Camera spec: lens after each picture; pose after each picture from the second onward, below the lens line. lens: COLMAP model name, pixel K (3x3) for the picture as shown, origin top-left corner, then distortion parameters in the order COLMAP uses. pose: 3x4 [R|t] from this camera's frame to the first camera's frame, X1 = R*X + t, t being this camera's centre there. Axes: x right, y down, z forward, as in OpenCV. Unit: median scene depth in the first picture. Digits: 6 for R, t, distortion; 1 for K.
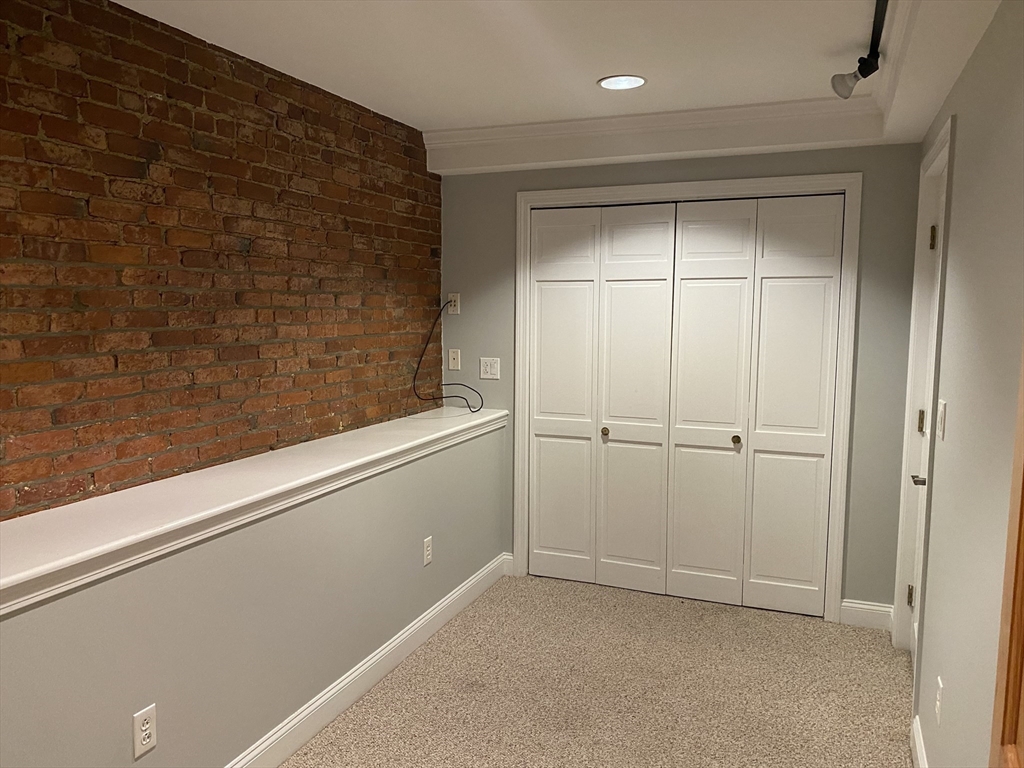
lens RADIAL K [[701.2, 0, 495.3], [0, 701.2, 392.4], [0, 0, 1]] dist [-0.005503, -0.040169]
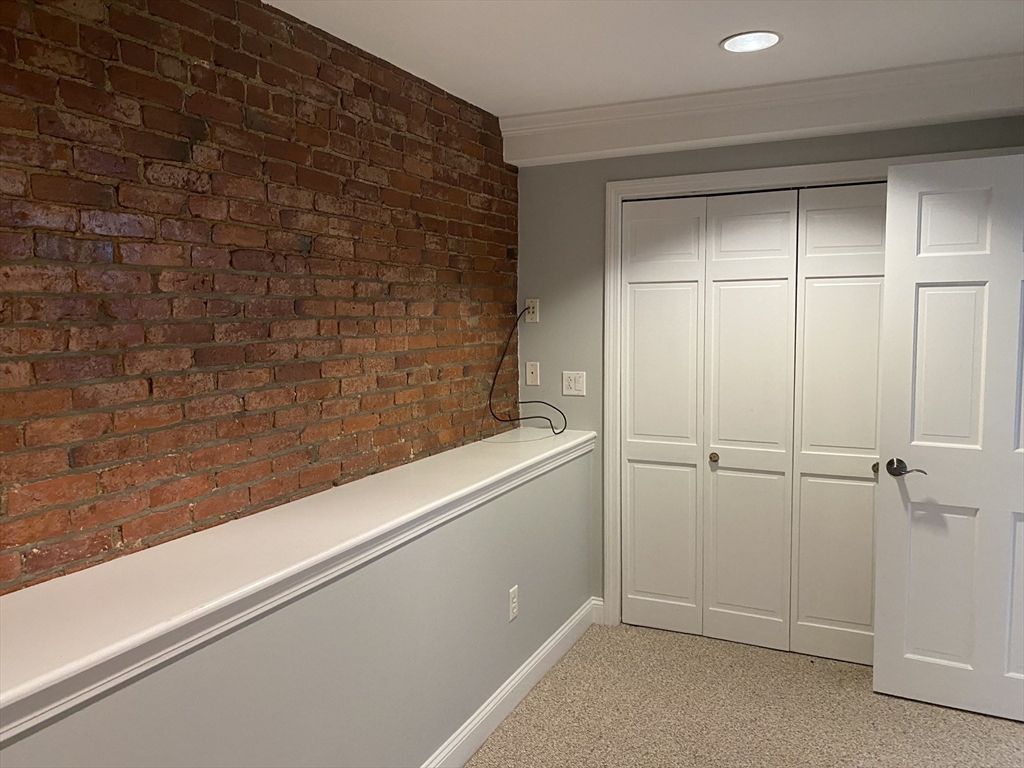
lens RADIAL K [[766.7, 0, 512.0], [0, 766.7, 384.0], [0, 0, 1]] dist [0.005032, -0.074385]
pose [[0.997310, -0.006672, -0.072999, -0.043719], [0.004414, 0.999508, -0.031052, -0.012259], [0.073170, 0.030646, 0.996849, 0.104824]]
